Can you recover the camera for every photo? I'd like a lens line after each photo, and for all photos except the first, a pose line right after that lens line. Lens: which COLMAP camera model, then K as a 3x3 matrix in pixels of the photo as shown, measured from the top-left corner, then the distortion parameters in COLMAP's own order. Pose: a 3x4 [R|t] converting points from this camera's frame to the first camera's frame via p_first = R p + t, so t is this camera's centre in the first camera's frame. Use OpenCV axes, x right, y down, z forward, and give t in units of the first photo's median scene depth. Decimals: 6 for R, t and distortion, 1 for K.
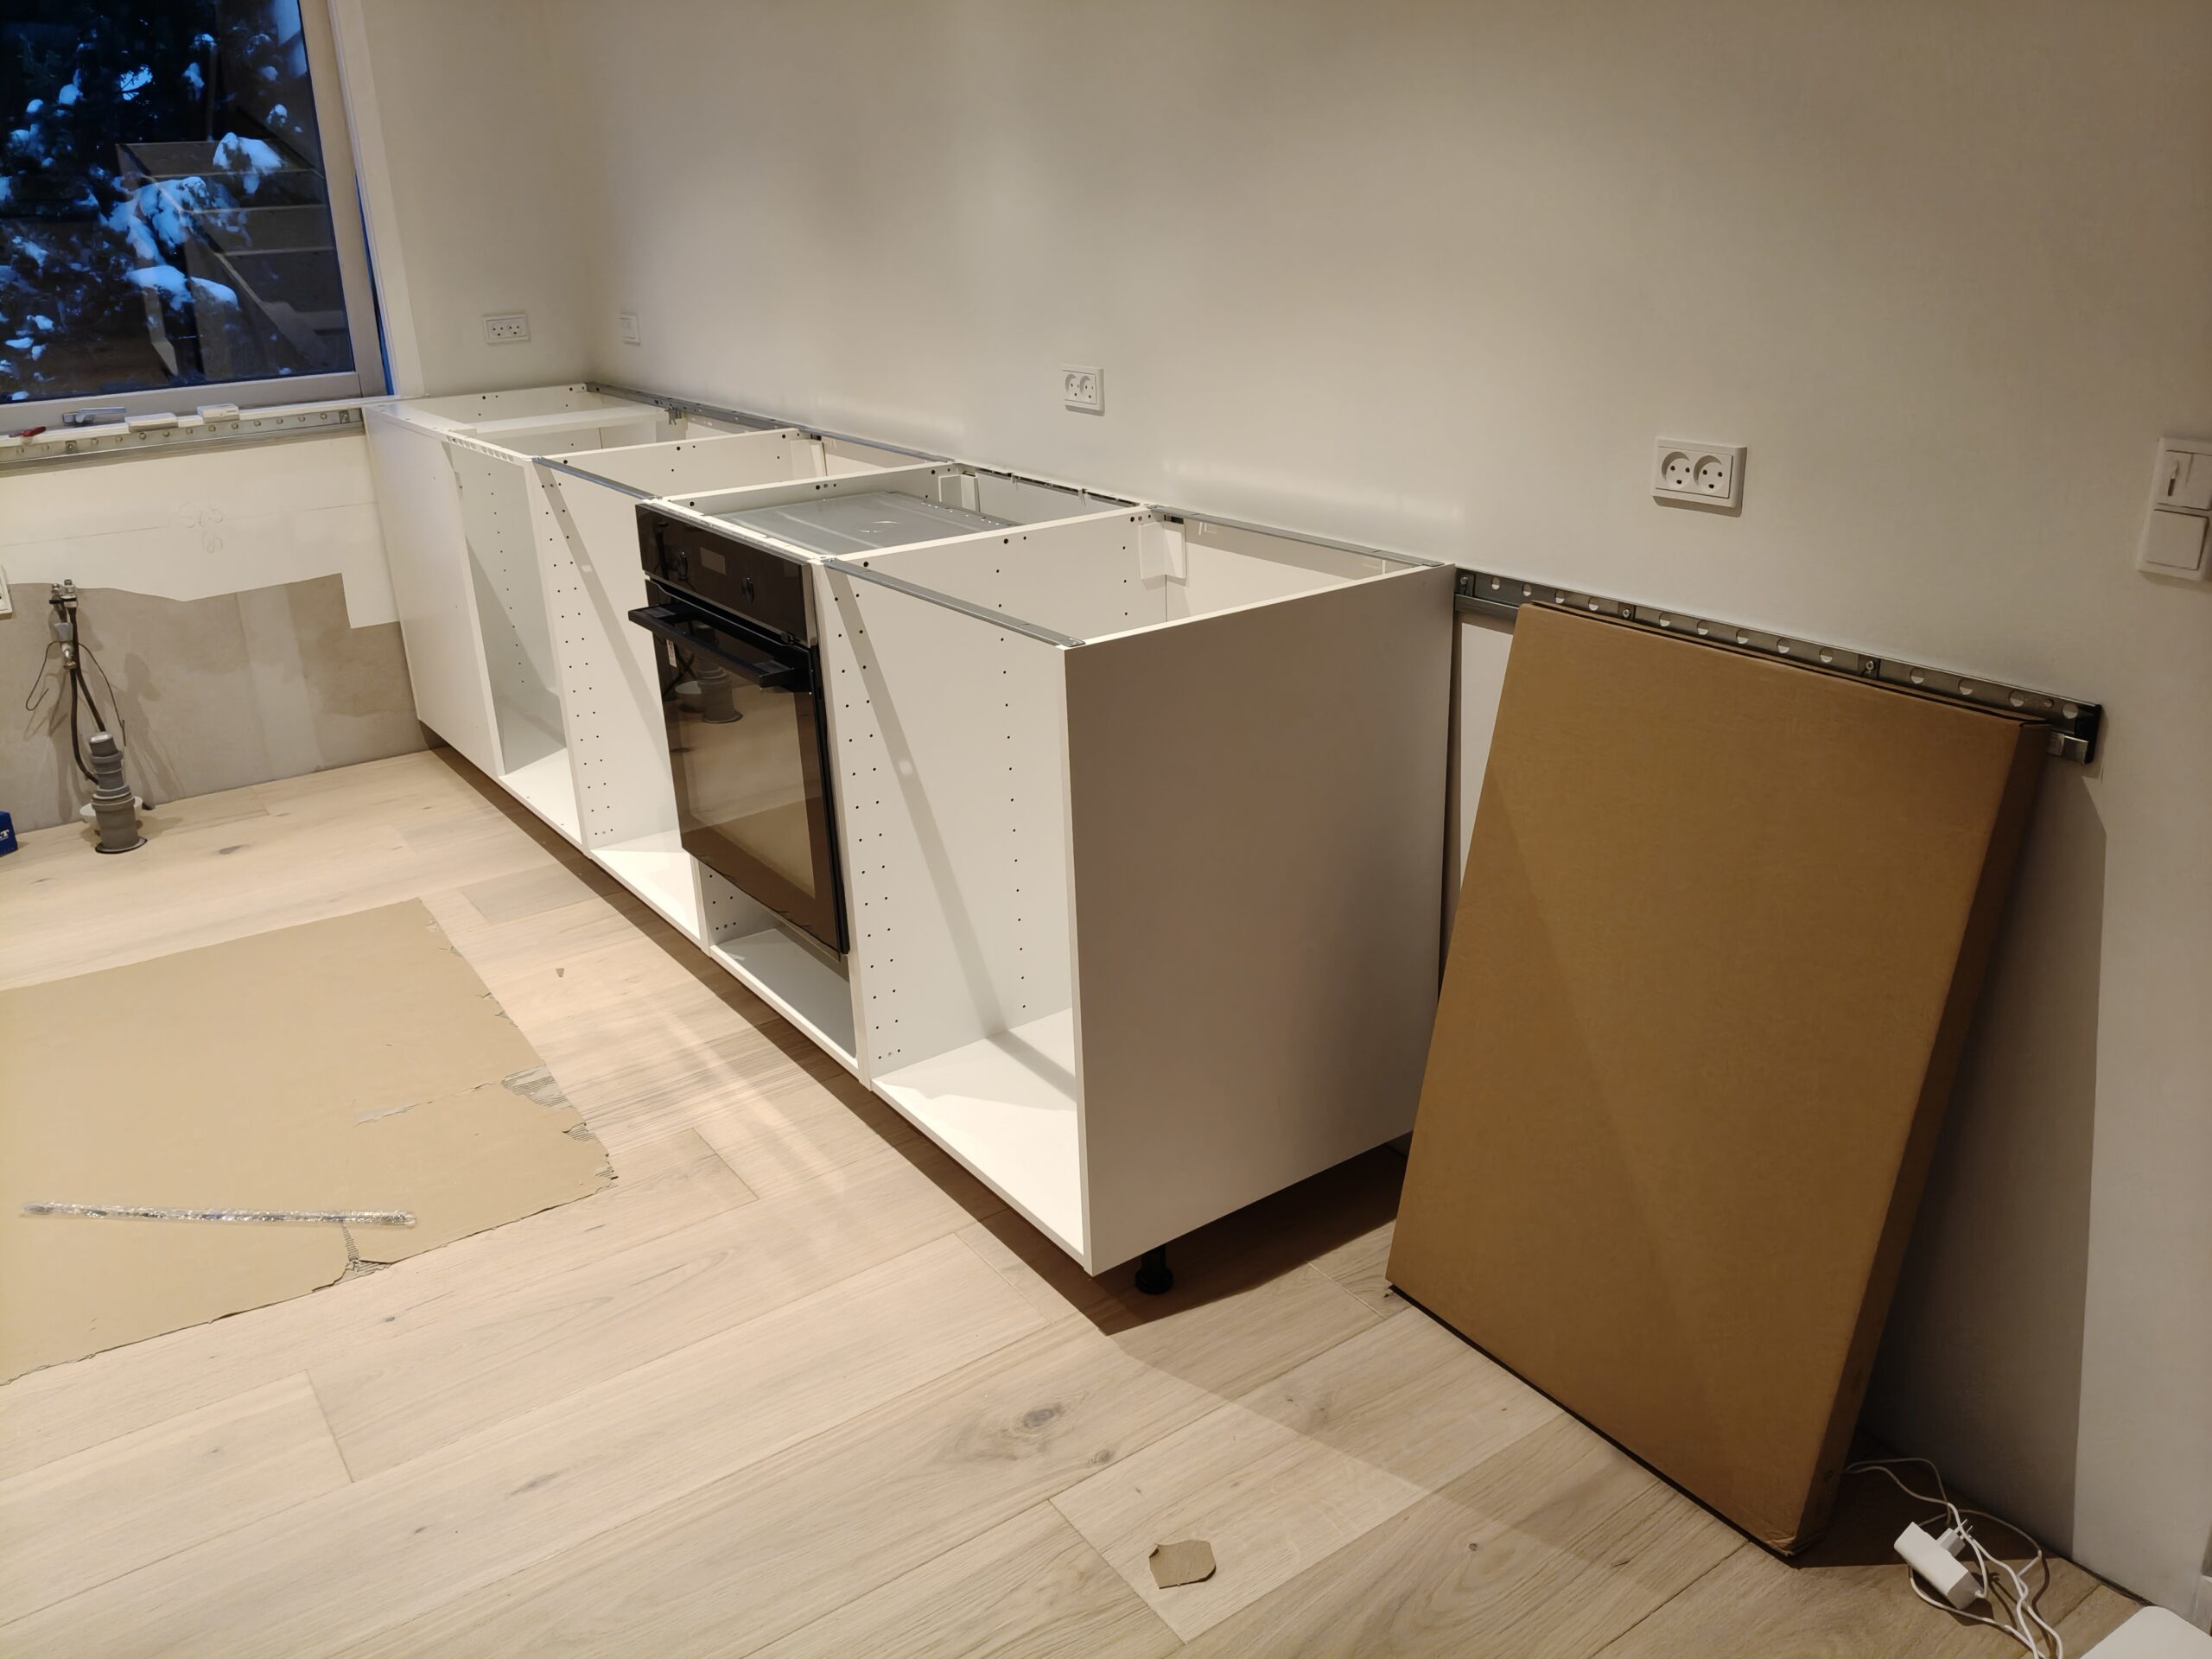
lens RADIAL K [[1713.8, 0, 1104.9], [0, 1713.8, 781.7], [0, 0, 1]] dist [0.093563, -0.265295]
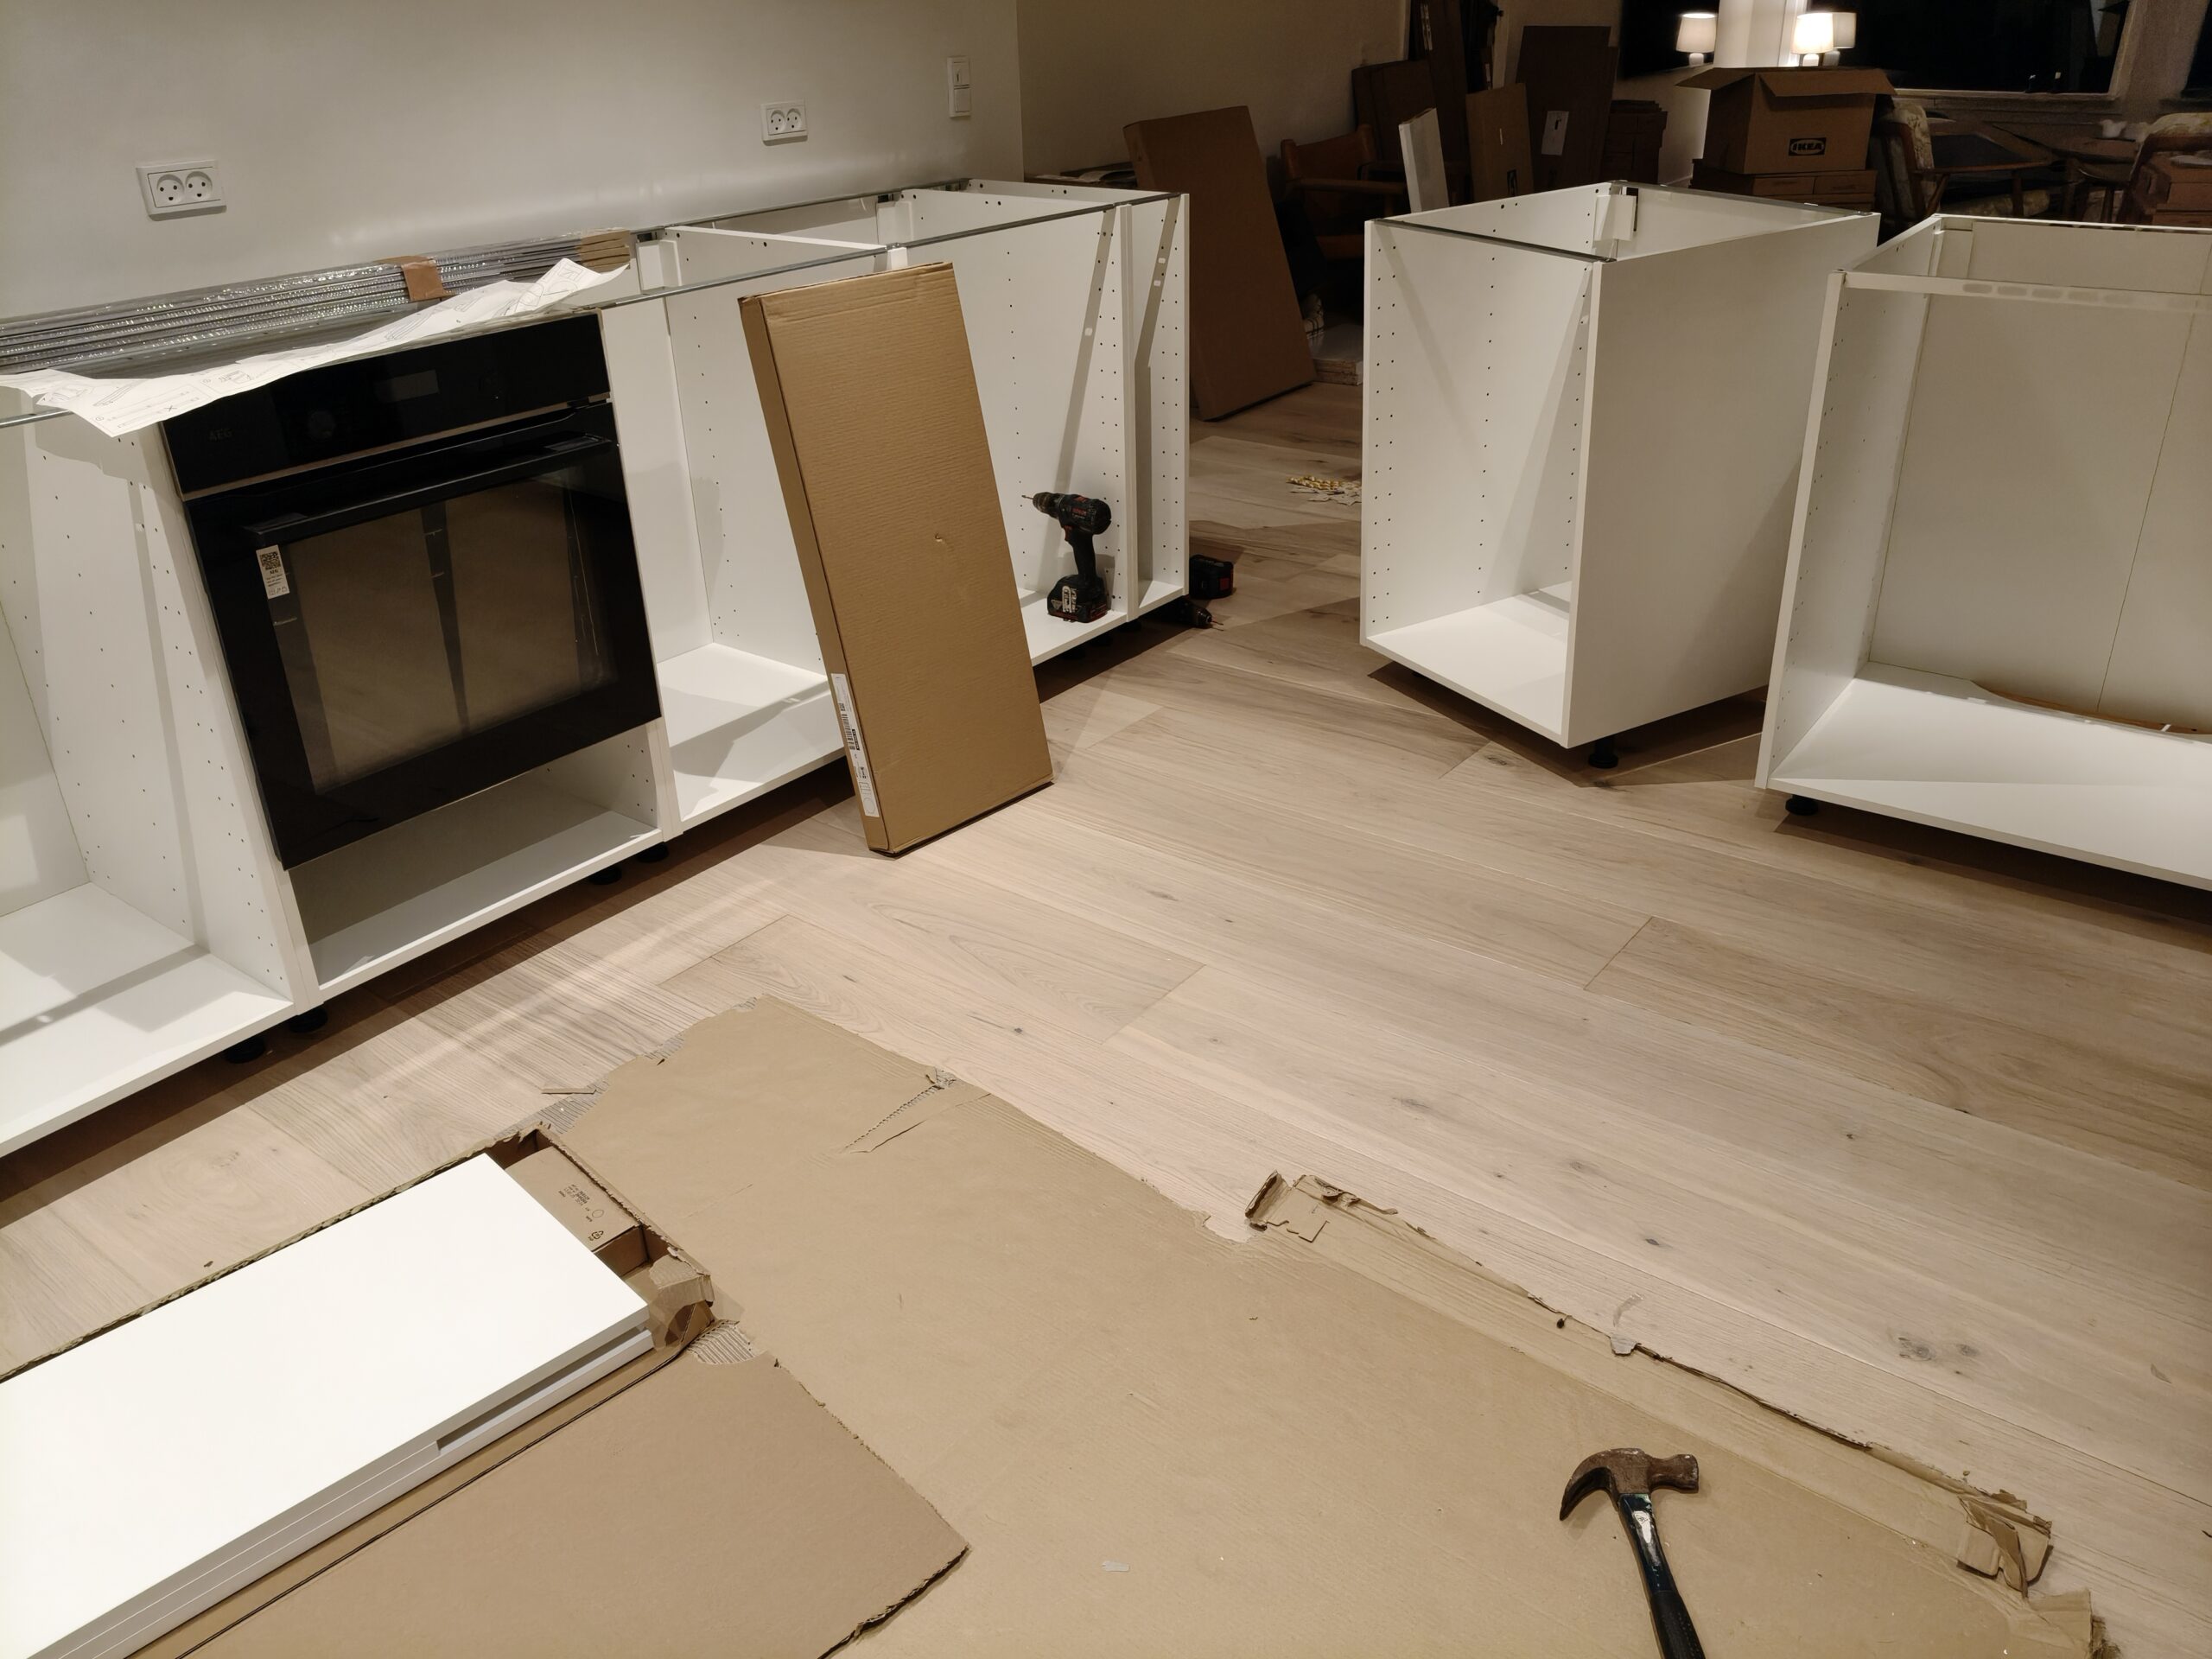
lens RADIAL K [[1706.5, 0, 1117.7], [0, 1706.5, 804.2], [0, 0, 1]] dist [0.072404, -0.132453]
pose [[-0.294434, -0.379533, 0.877077, -1.085472], [0.356277, 0.808007, 0.469246, -0.222531], [-0.886778, 0.450644, -0.102686, 0.834330]]
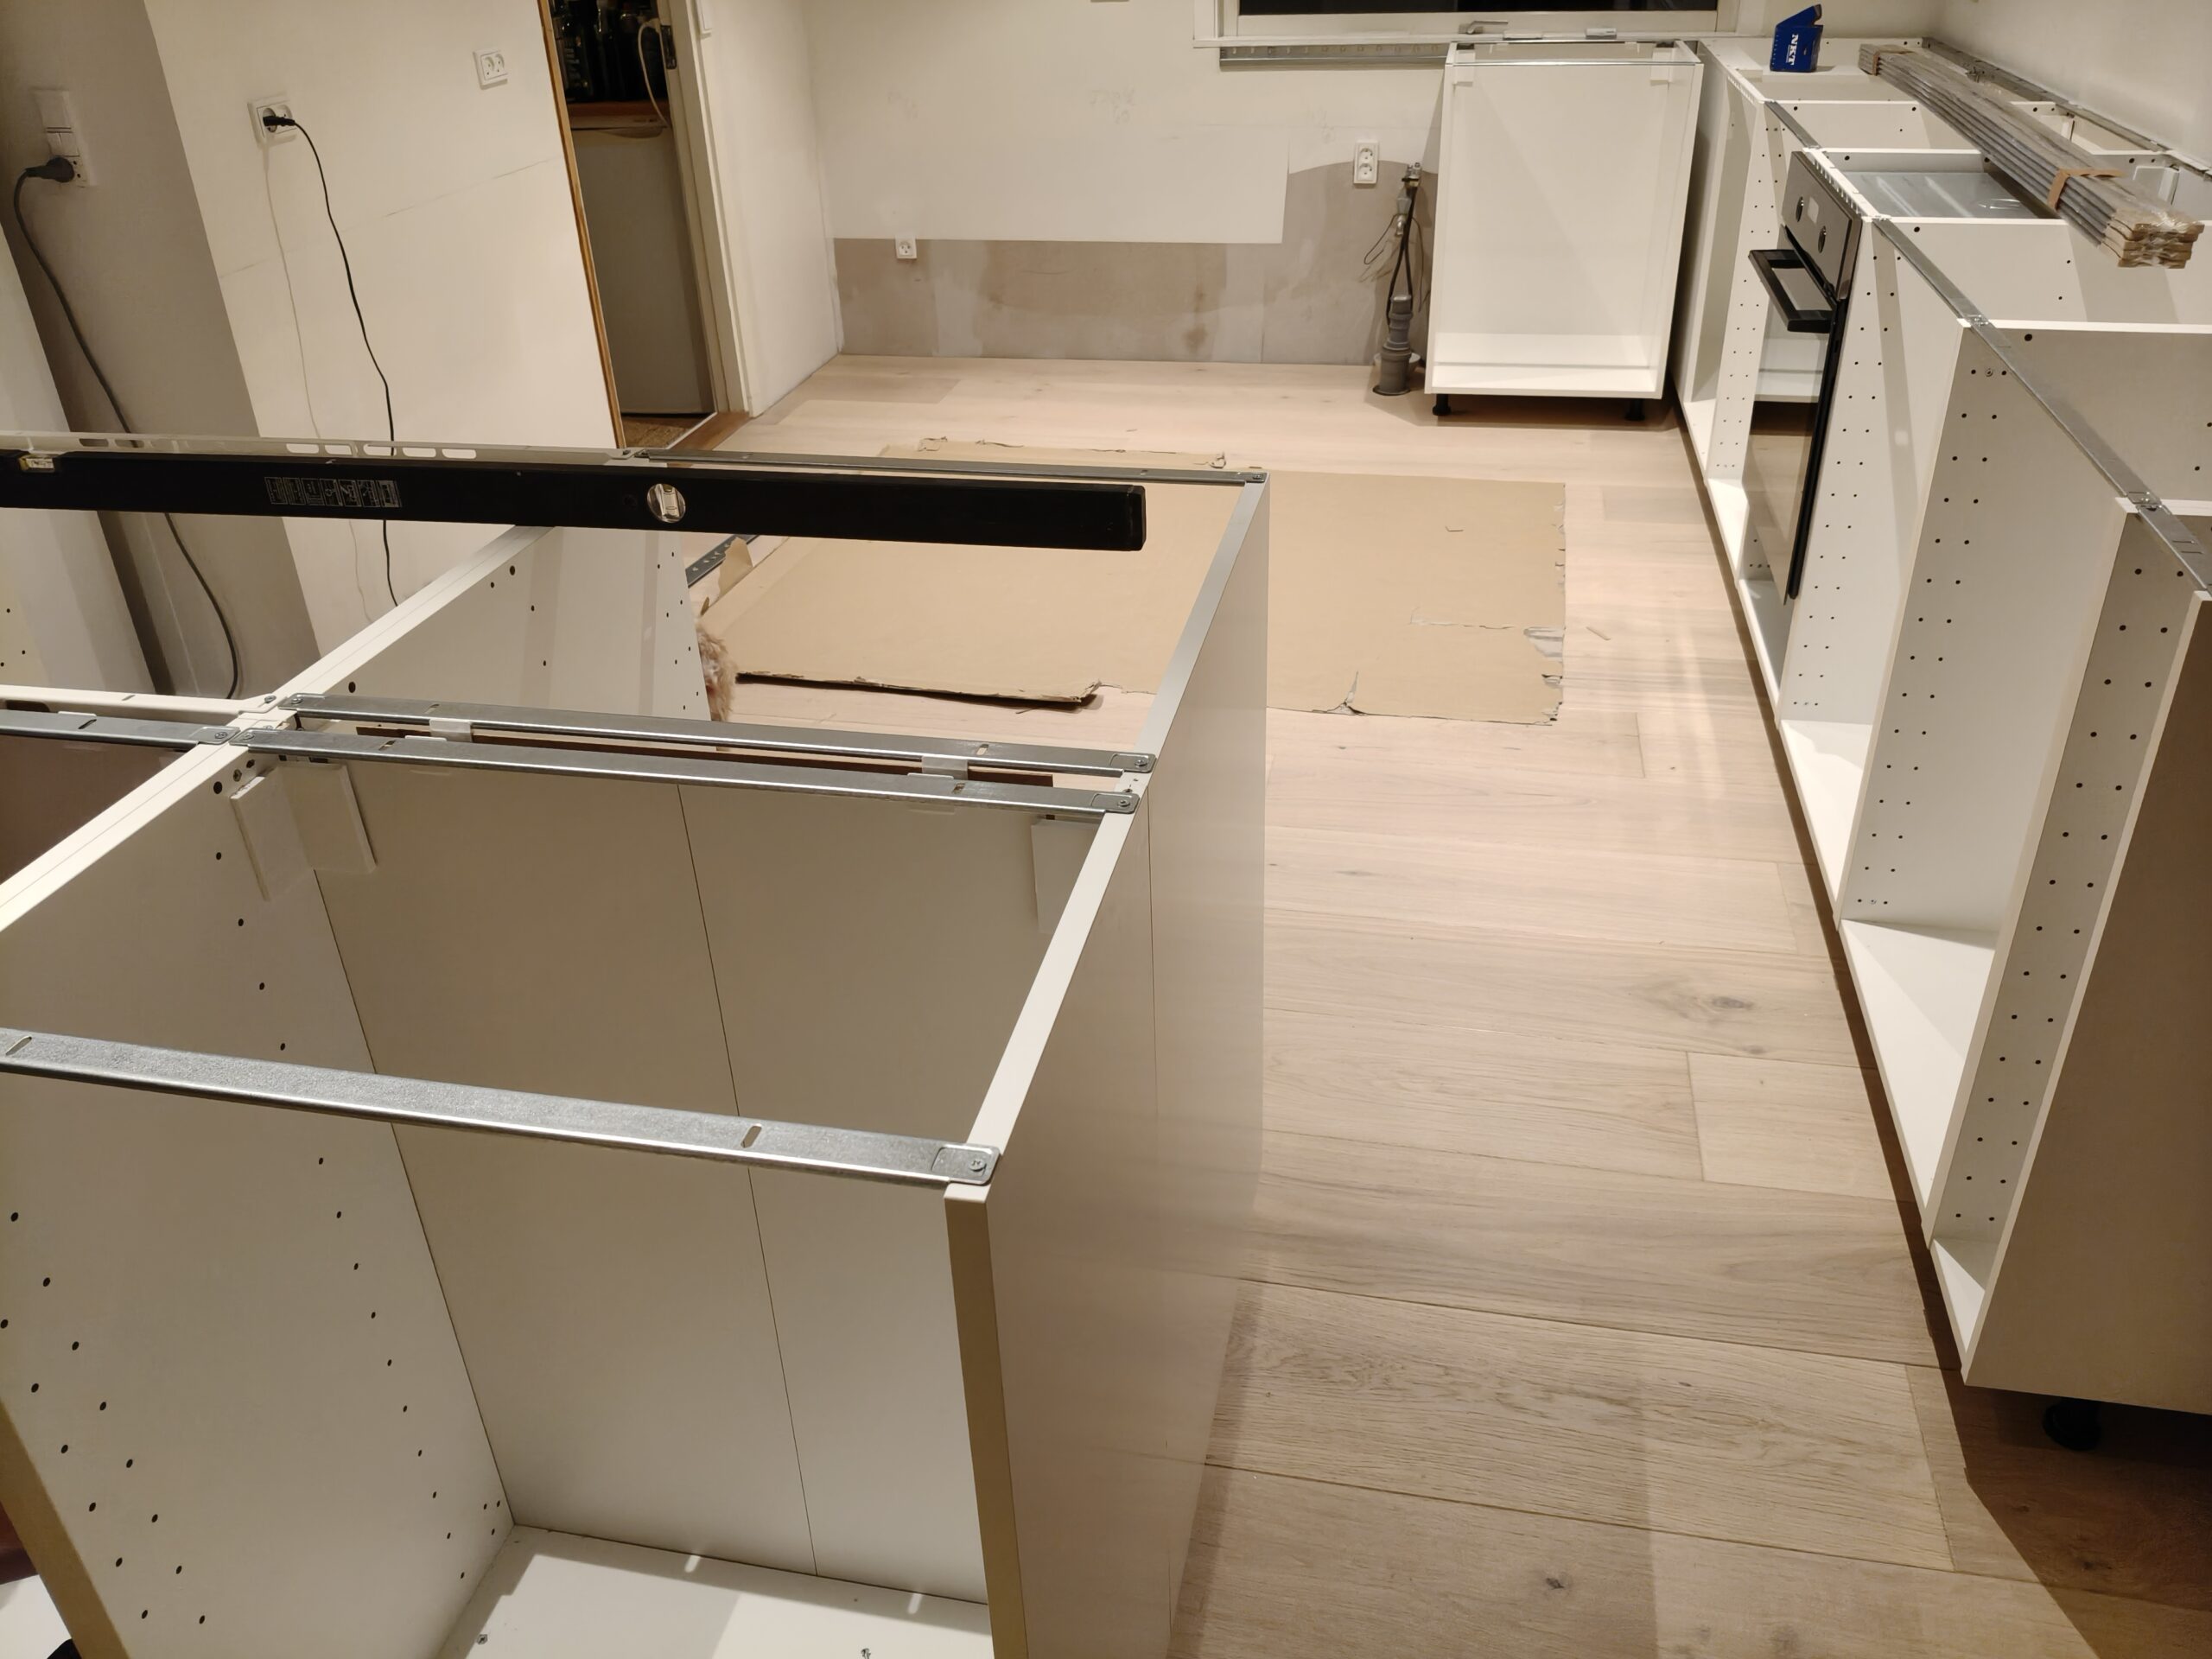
lens RADIAL K [[1715.4, 0, 1106.0], [0, 1715.4, 829.5], [0, 0, 1]] dist [-0.033749, 0.003565]
pose [[0.685182, 0.373354, -0.625406, 0.264177], [-0.230066, 0.925613, 0.300515, 0.010571], [0.691083, -0.062023, 0.720110, -0.076635]]
